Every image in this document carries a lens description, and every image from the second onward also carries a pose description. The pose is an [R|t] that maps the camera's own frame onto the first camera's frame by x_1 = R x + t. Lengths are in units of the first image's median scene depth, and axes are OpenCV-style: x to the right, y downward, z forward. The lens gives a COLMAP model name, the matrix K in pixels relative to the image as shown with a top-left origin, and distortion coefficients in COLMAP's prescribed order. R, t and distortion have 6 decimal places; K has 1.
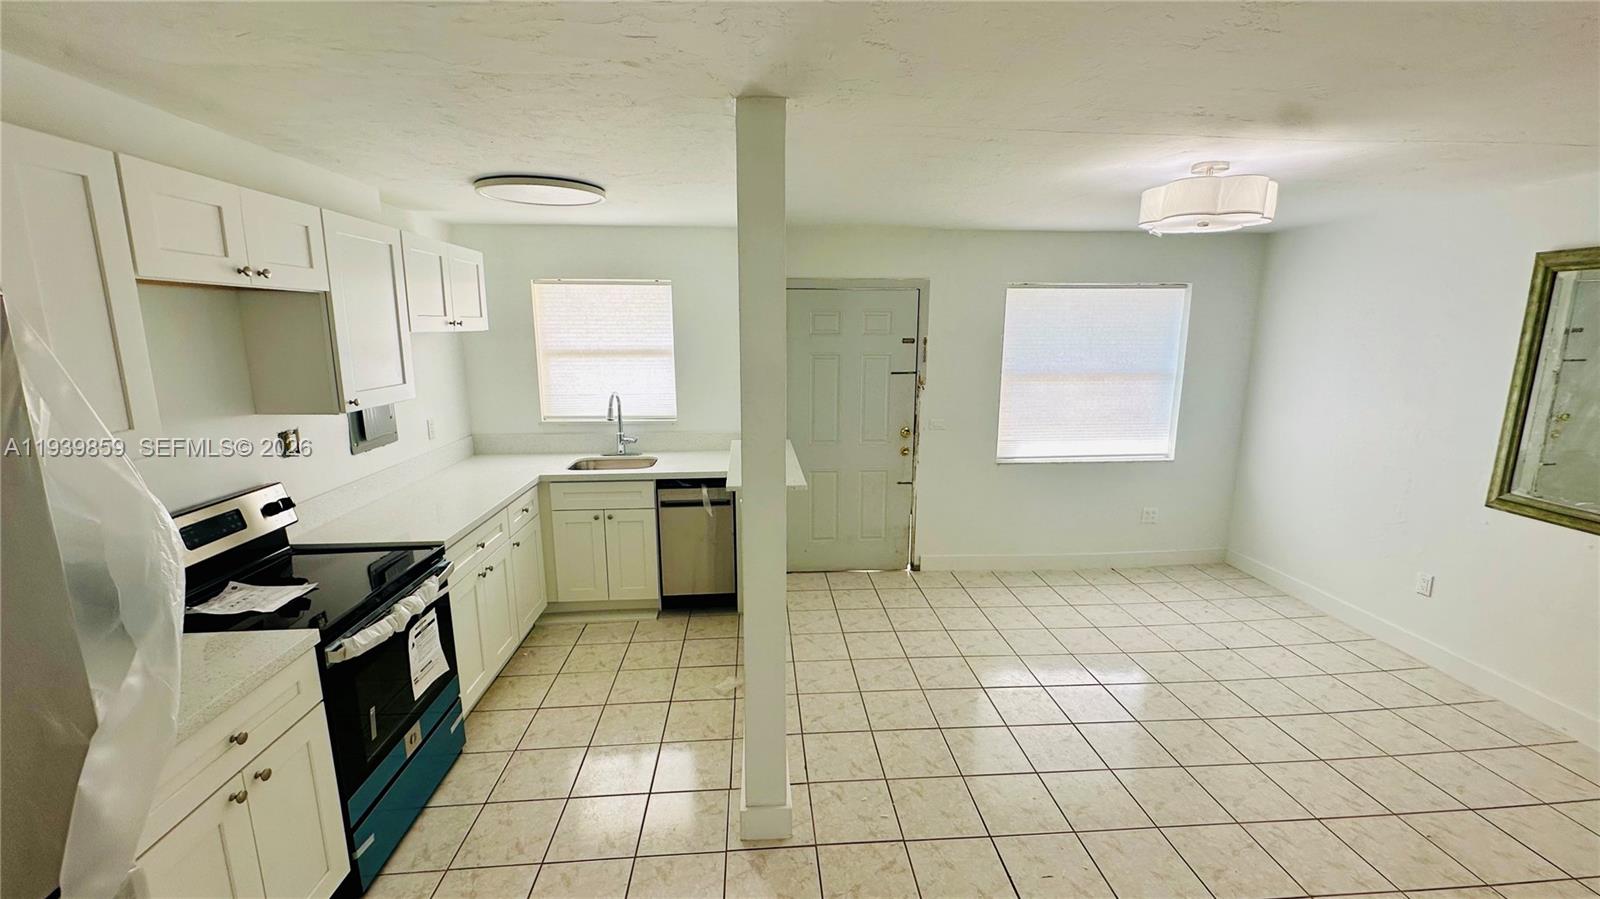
lens RADIAL K [[640.5, 0, 798.1], [0, 640.5, 448.3], [0, 0, 1]] dist [-0.002857, 0.000182]
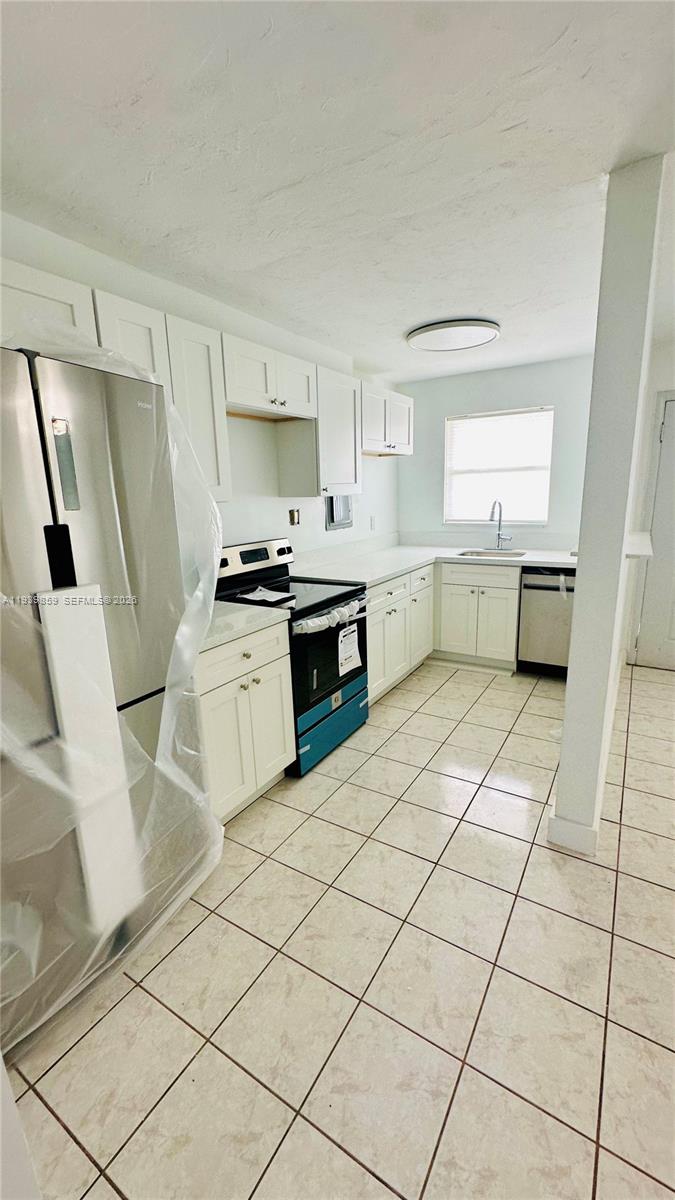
lens RADIAL K [[480.4, 0, 337.4], [0, 480.4, 601.0], [0, 0, 1]] dist [-0.002857, 0.000182]
pose [[0.807638, 0.110200, -0.579289, 0.058564], [-0.080722, 0.993796, 0.076512, 0.109375], [0.584127, -0.015033, 0.811523, 0.033368]]
